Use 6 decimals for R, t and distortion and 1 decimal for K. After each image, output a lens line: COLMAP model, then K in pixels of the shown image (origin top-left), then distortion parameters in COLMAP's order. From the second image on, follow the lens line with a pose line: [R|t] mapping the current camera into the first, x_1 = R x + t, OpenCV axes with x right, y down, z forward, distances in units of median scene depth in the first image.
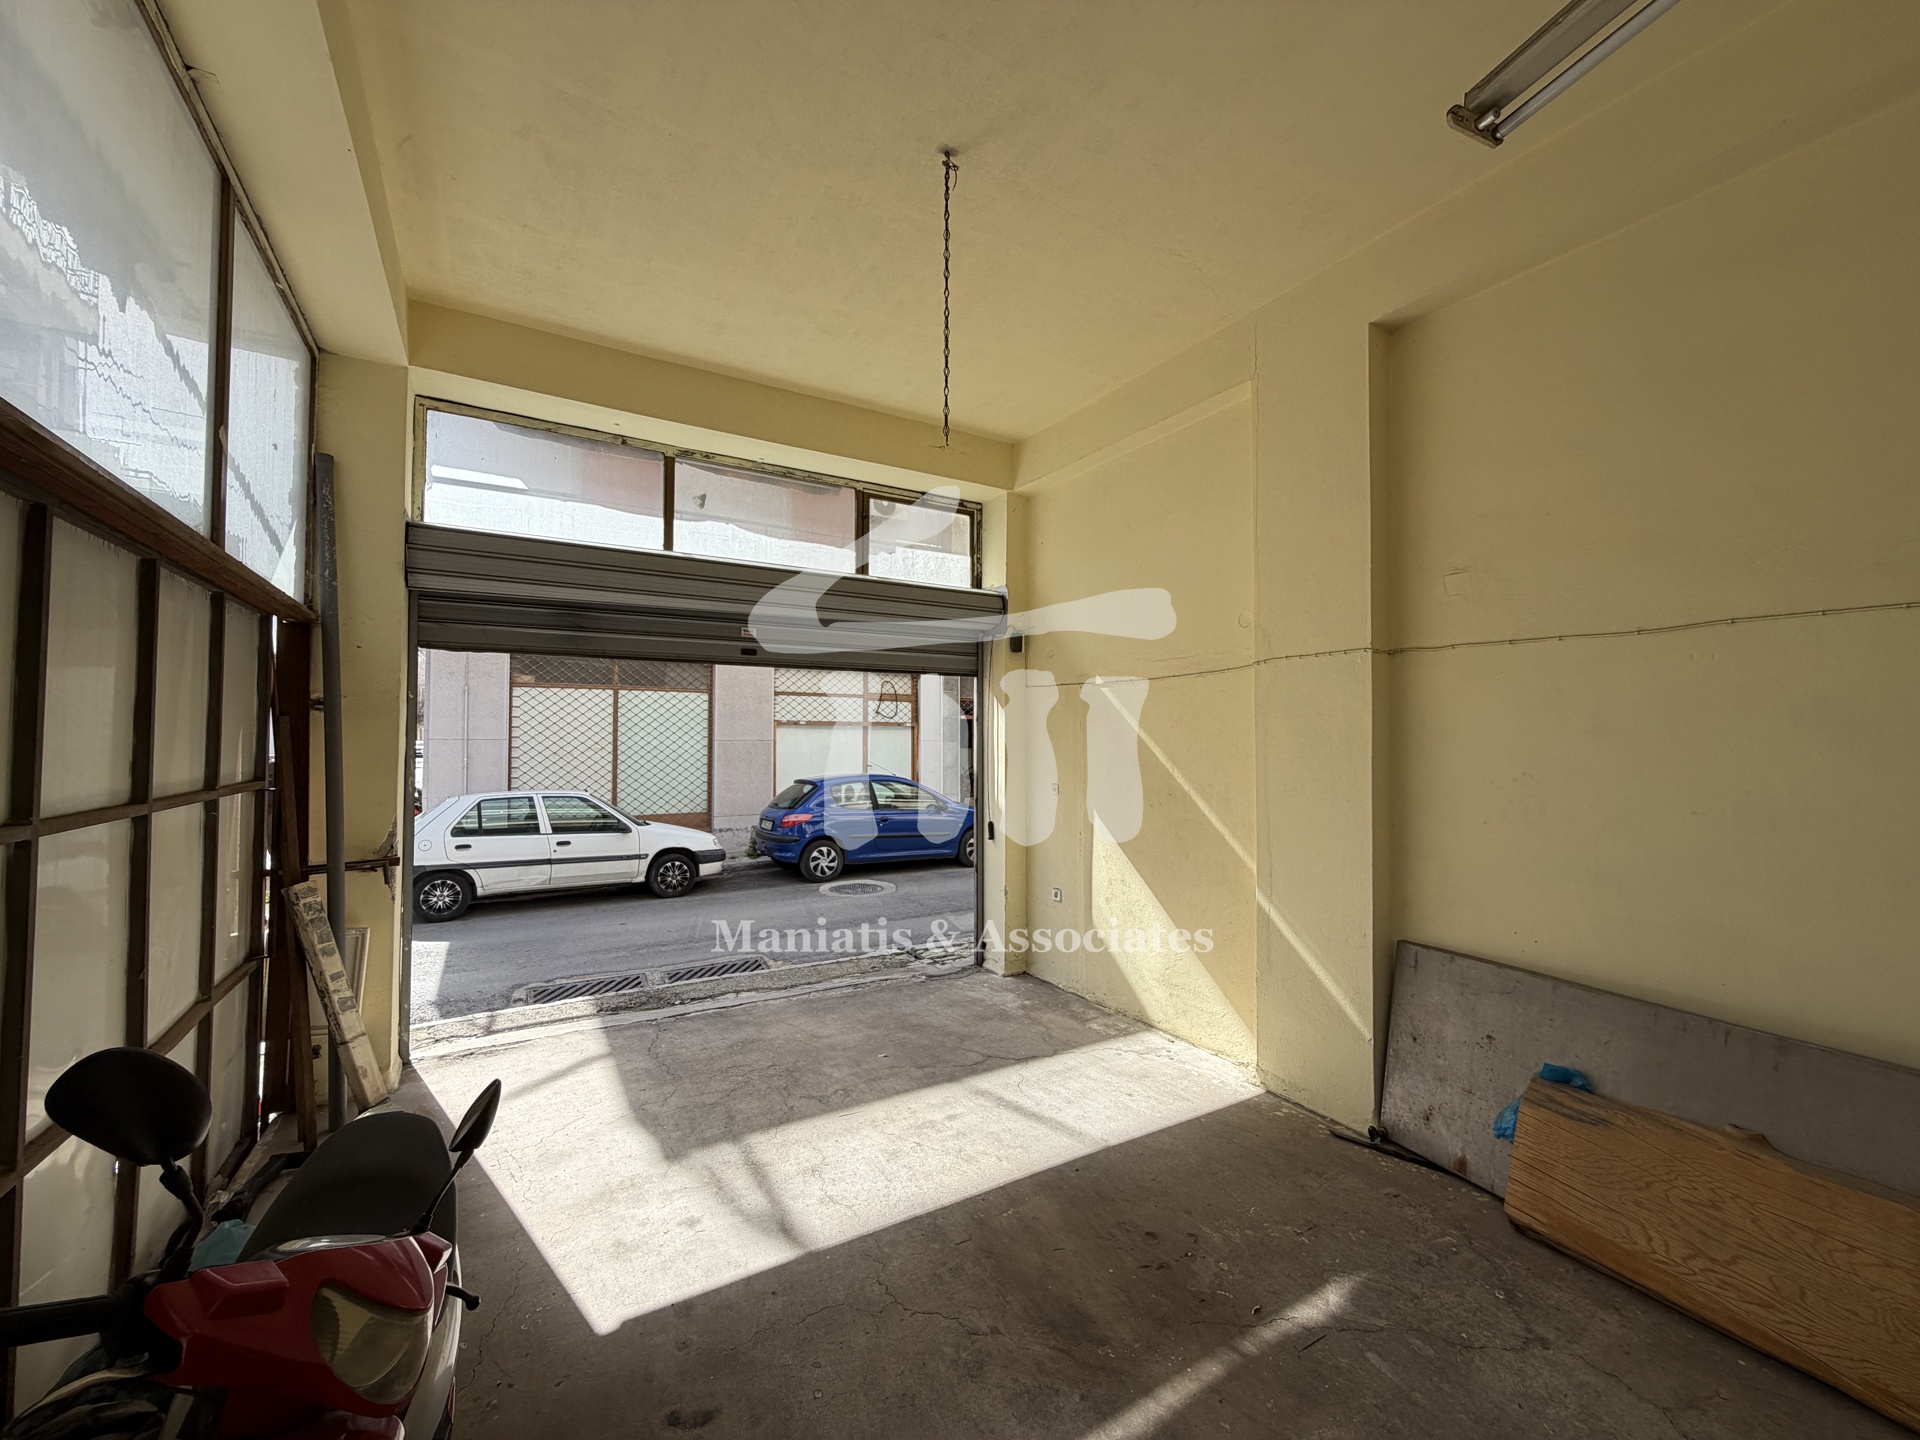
lens RADIAL K [[765.2, 0, 953.6], [0, 765.2, 720.5], [0, 0, 1]] dist [0.001437, 0.000080]
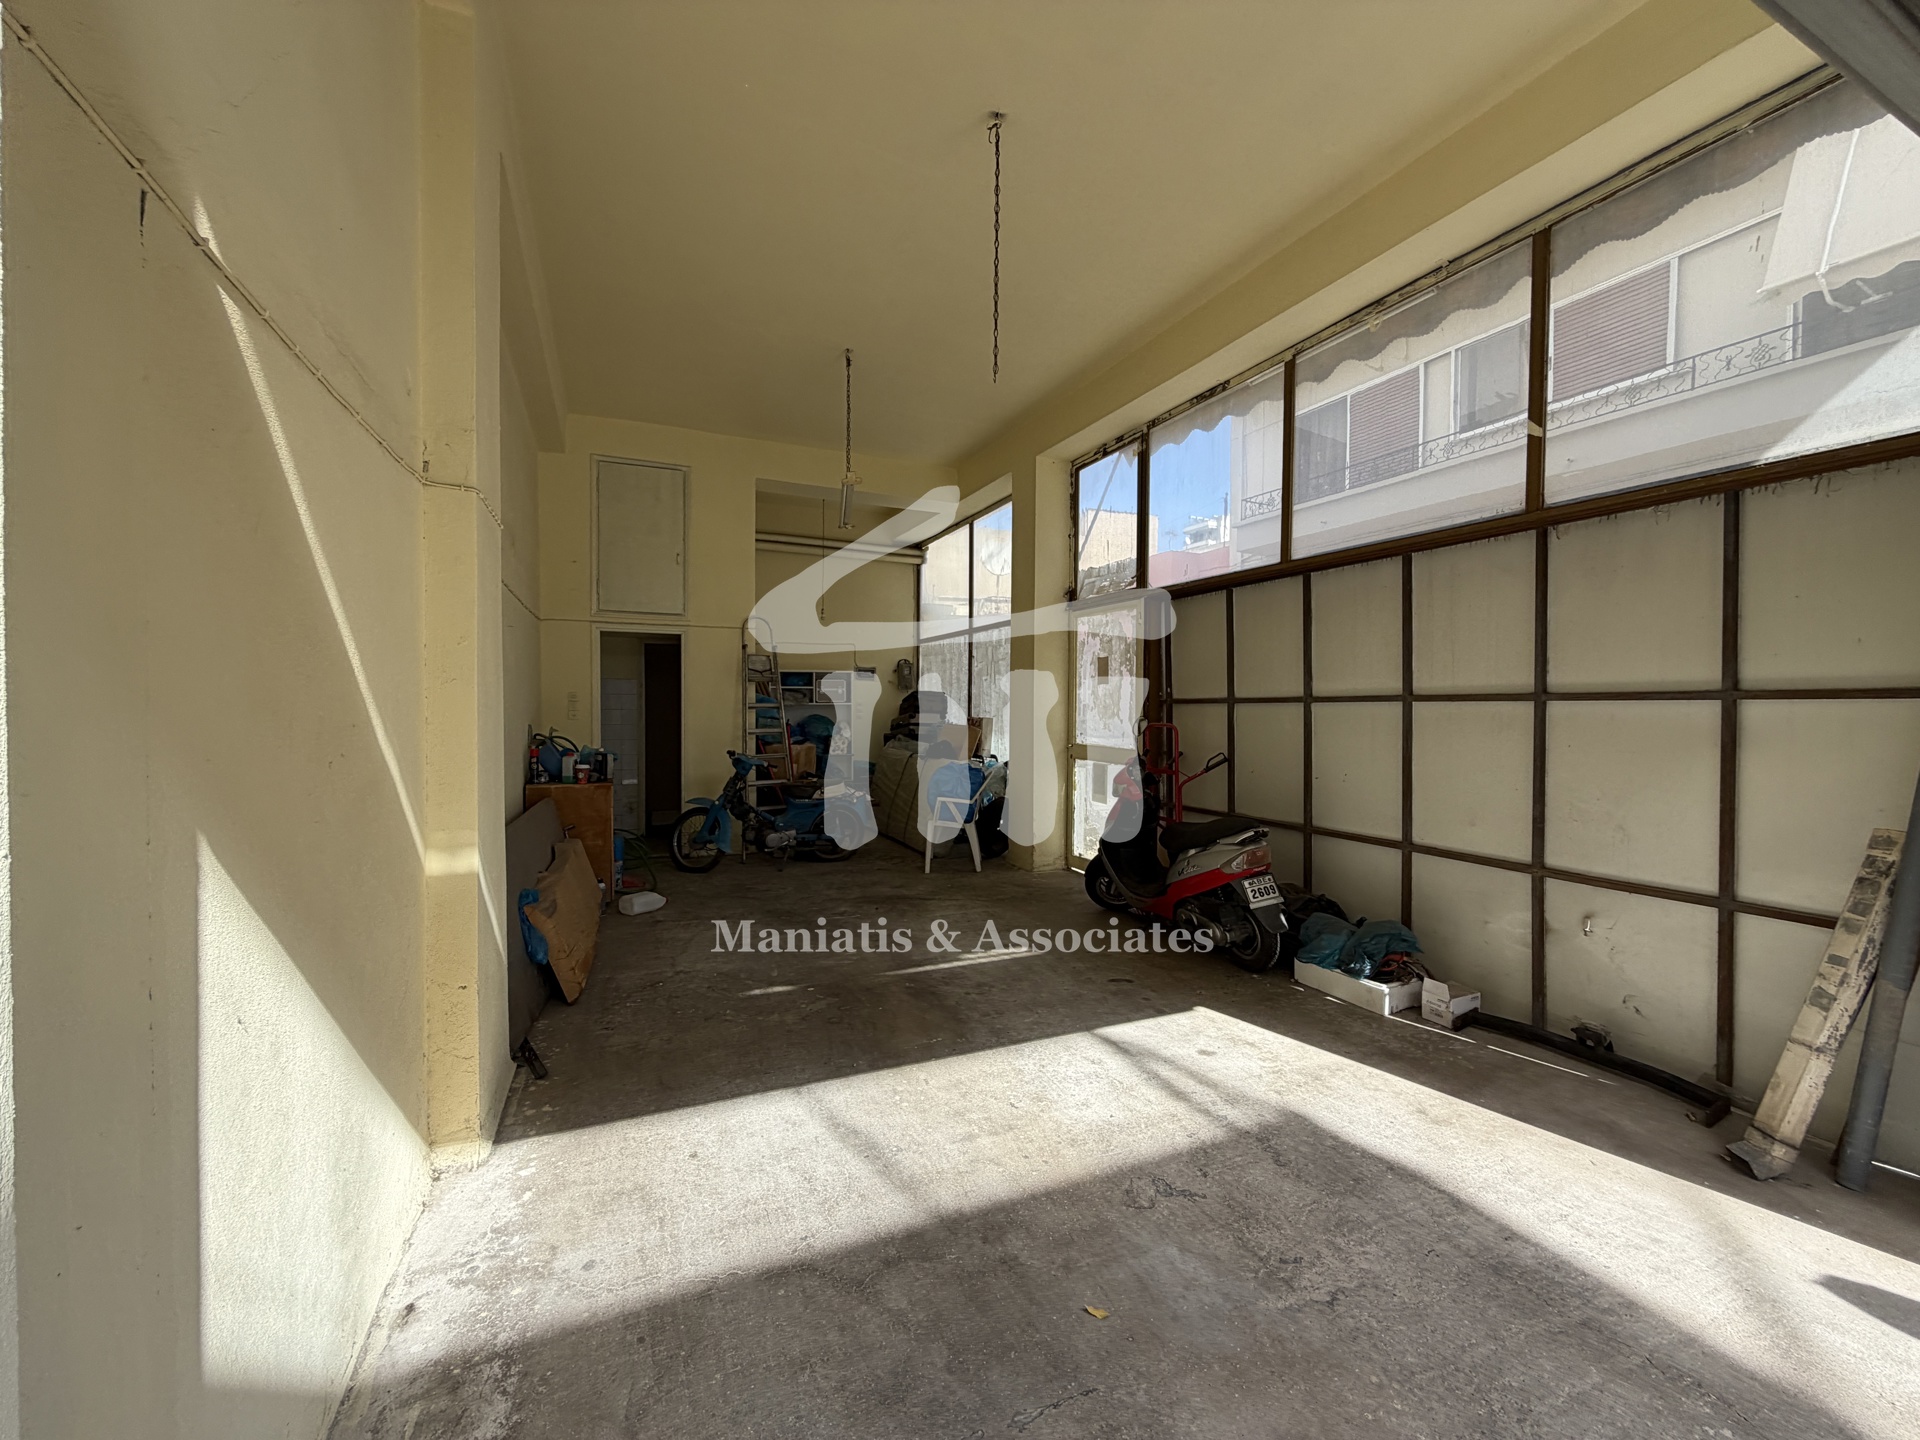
lens RADIAL K [[765.2, 0, 954.1], [0, 765.2, 717.1], [0, 0, 1]] dist [0.001437, 0.000080]
pose [[-0.993152, -0.011168, 0.116298, -0.068785], [-0.012278, 0.999886, -0.008830, 0.117943], [-0.116186, -0.010197, -0.993175, 1.704732]]
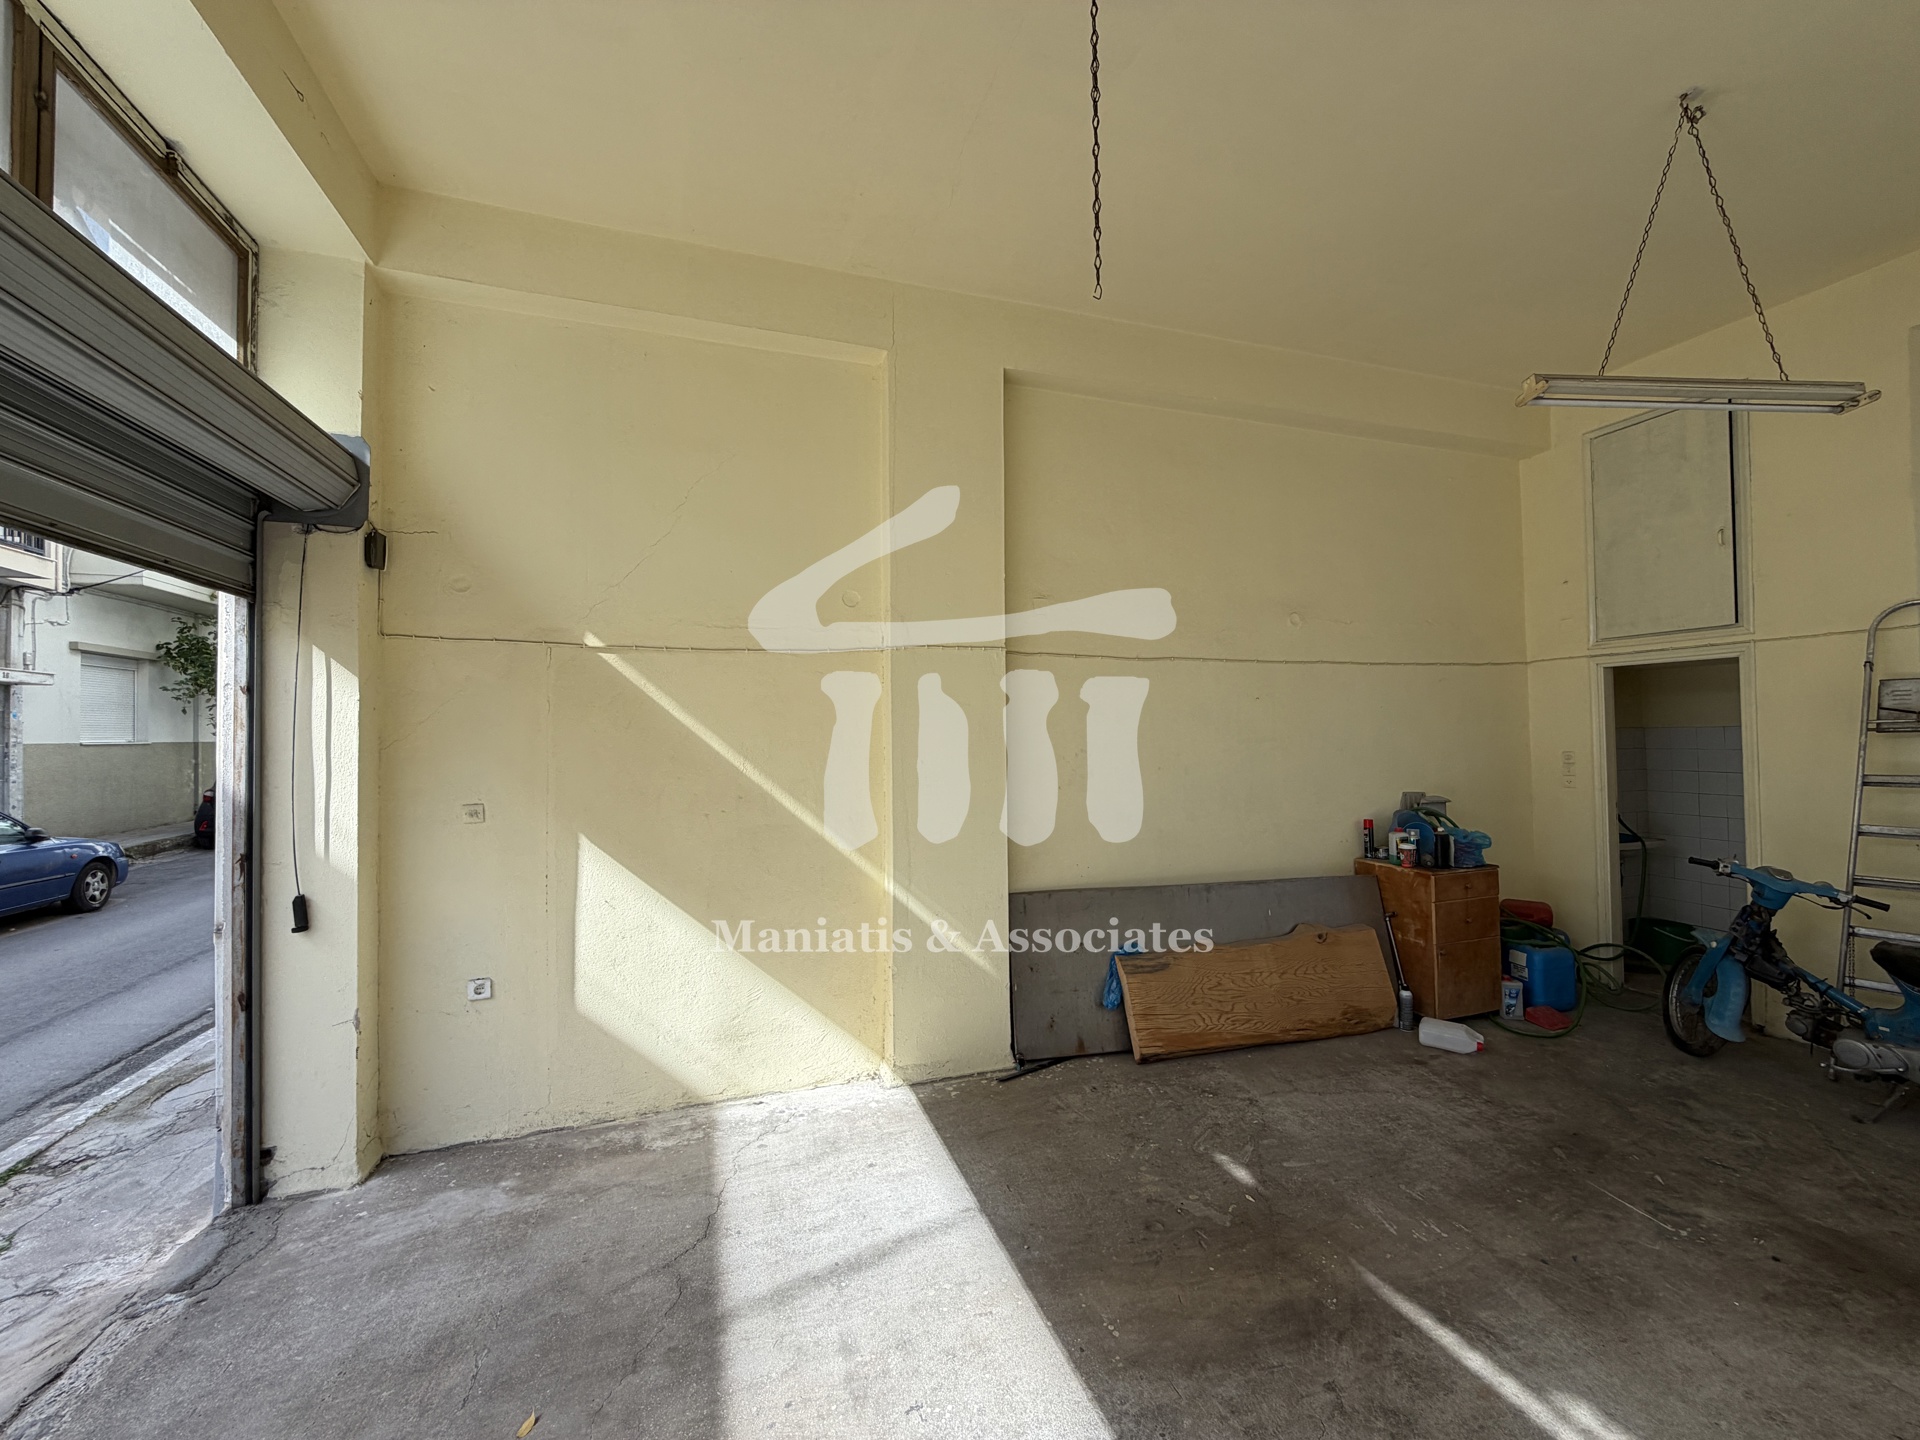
lens RADIAL K [[765.2, 0, 954.1], [0, 765.2, 719.2], [0, 0, 1]] dist [0.001437, 0.000080]
pose [[0.212230, 0.014365, 0.977114, -0.571453], [-0.015549, 0.999815, -0.011322, 0.026602], [-0.977096, -0.012790, 0.212415, 0.780364]]
